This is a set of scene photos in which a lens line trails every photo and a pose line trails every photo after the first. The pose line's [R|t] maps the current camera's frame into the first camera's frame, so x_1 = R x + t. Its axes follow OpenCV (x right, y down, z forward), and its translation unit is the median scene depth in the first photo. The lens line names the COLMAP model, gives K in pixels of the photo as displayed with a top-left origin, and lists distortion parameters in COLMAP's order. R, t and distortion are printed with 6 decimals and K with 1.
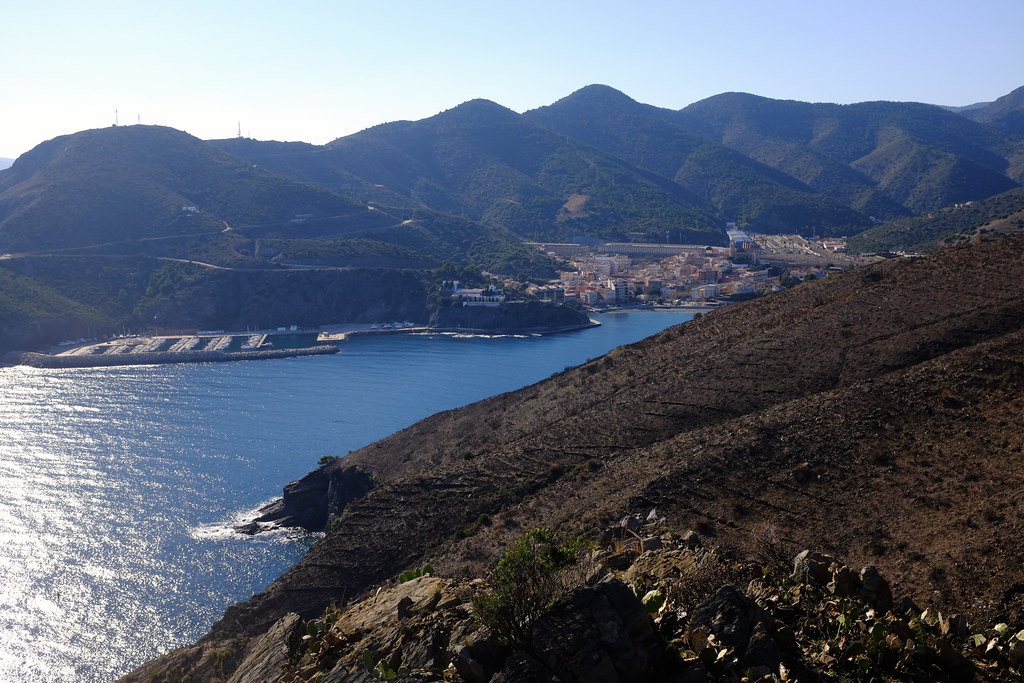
lens RADIAL K [[1037.0, 0, 512.0], [0, 1037.0, 341.5], [0, 0, 1]] dist [-0.113043, 0.192061]
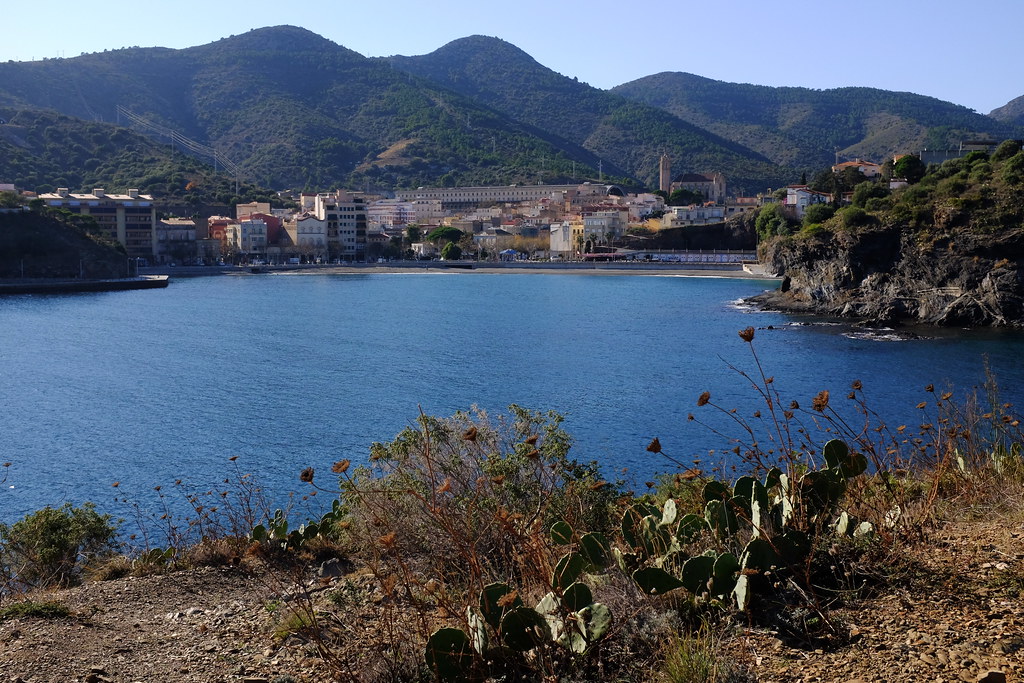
lens RADIAL K [[1057.1, 0, 539.8], [0, 1057.1, 339.6], [0, 0, 1]] dist [-0.040850, 0.016406]
pose [[0.996009, 0.017494, 0.087517, 0.071312], [-0.011766, 0.997780, -0.065549, 0.006383], [-0.088469, 0.064258, 0.994004, 0.327858]]
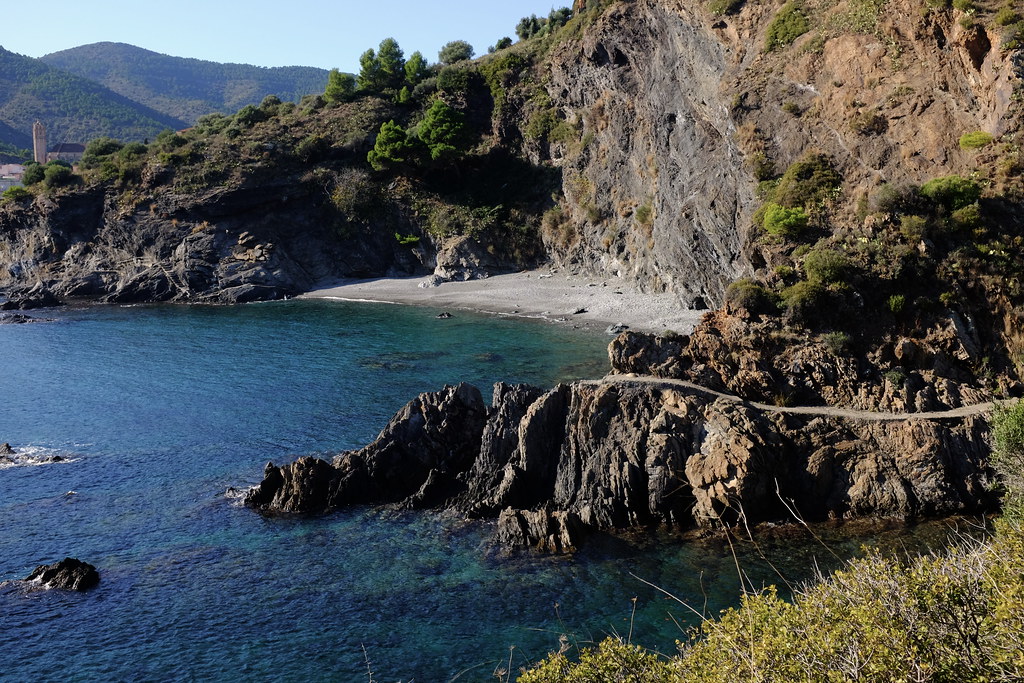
lens RADIAL K [[1037.0, 0, 512.0], [0, 1037.0, 341.5], [0, 0, 1]] dist [-0.113043, 0.192061]
pose [[0.851538, -0.048877, 0.522009, 0.093131], [0.072820, 0.997021, -0.025436, 0.005763], [-0.519210, 0.059673, 0.852561, 0.335157]]
